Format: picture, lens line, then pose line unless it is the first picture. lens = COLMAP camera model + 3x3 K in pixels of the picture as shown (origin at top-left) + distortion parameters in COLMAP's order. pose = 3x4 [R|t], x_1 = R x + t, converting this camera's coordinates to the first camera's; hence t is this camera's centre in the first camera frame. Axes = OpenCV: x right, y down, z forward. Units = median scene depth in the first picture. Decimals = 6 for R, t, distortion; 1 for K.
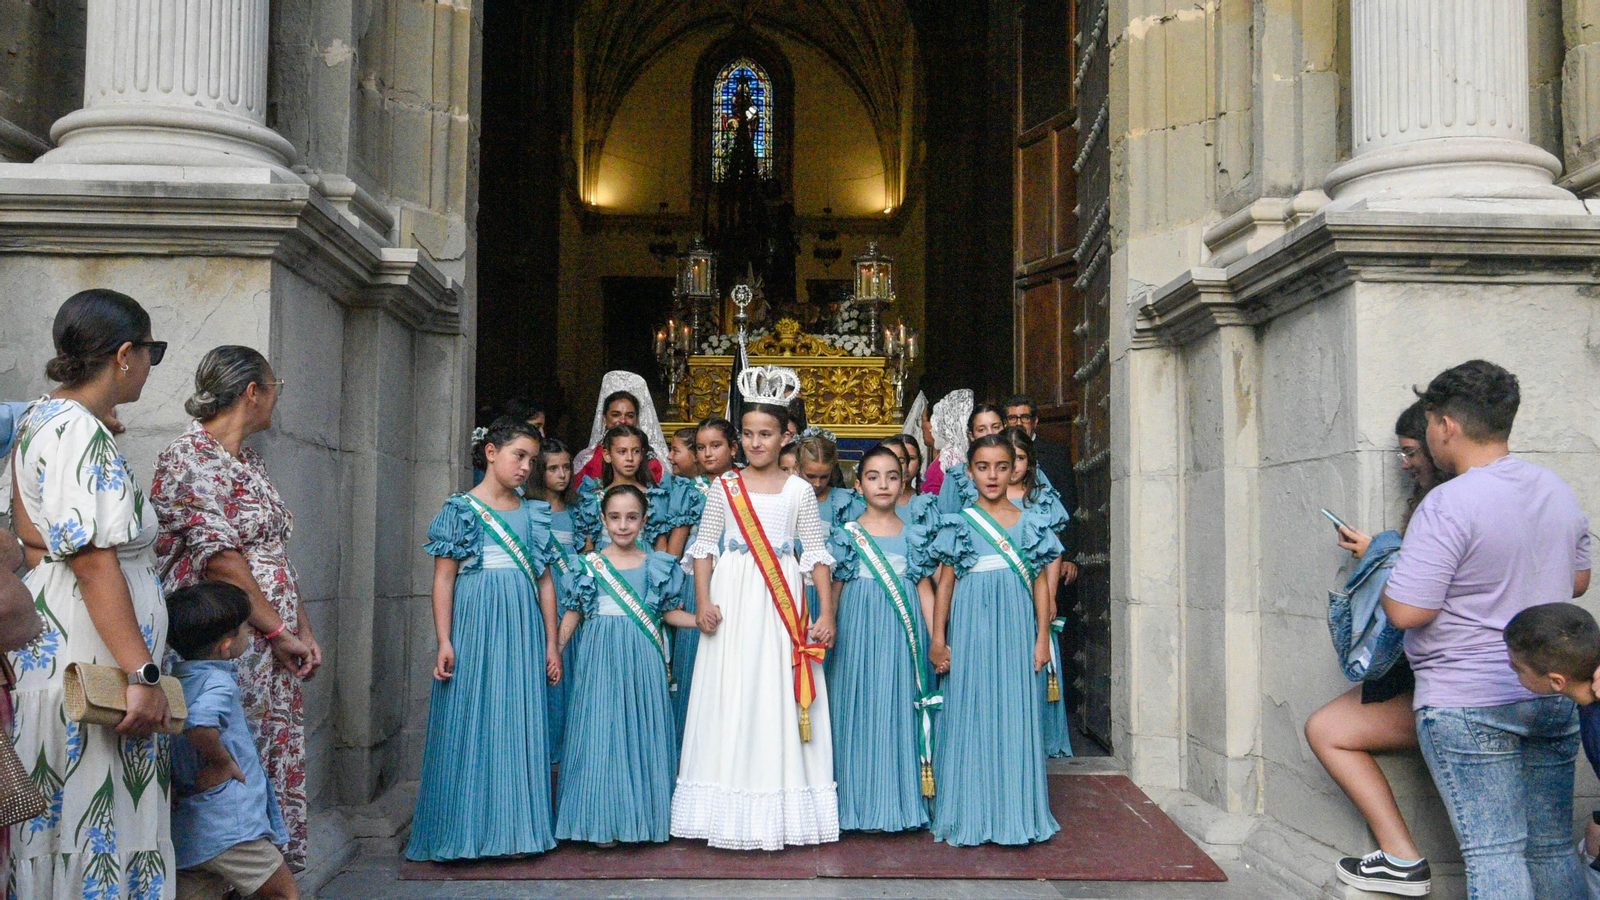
lens RADIAL K [[1551.0, 0, 800.3], [0, 1551.0, 456.3], [0, 0, 1]] dist [0.017726, 0.000000]
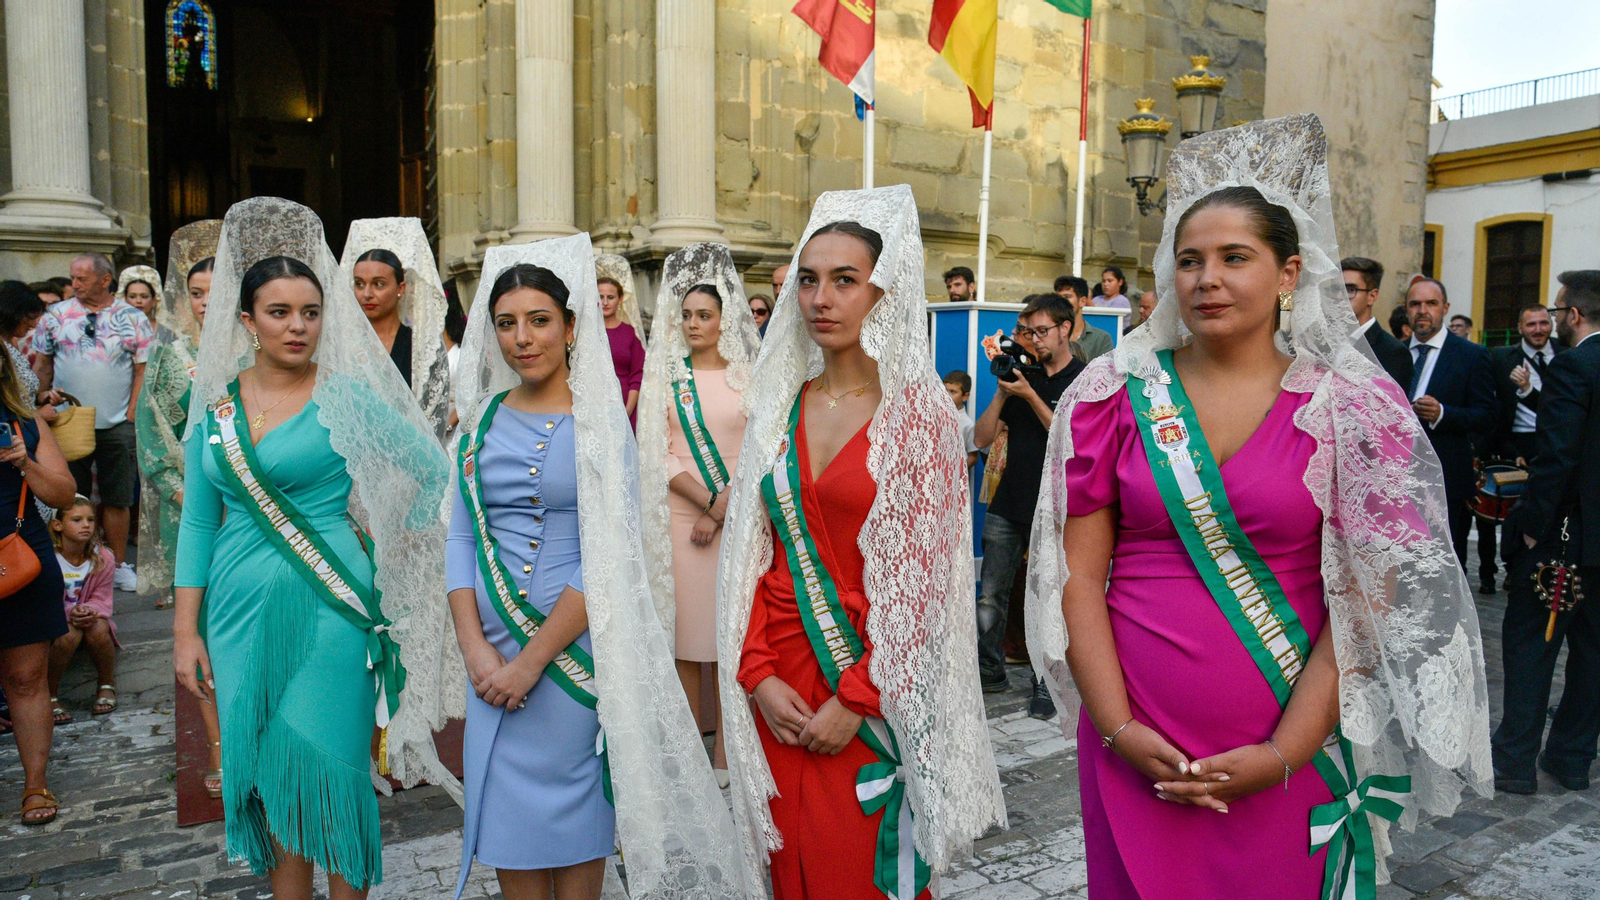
lens RADIAL K [[1141.2, 0, 816.9], [0, 1141.2, 459.2], [0, 0, 1]] dist [-0.045451, 0.015976]
pose [[0.887173, -0.045526, 0.459185, -0.021902], [-0.023342, 0.989419, 0.143196, -0.010957], [-0.460845, -0.137758, 0.876724, -0.177806]]
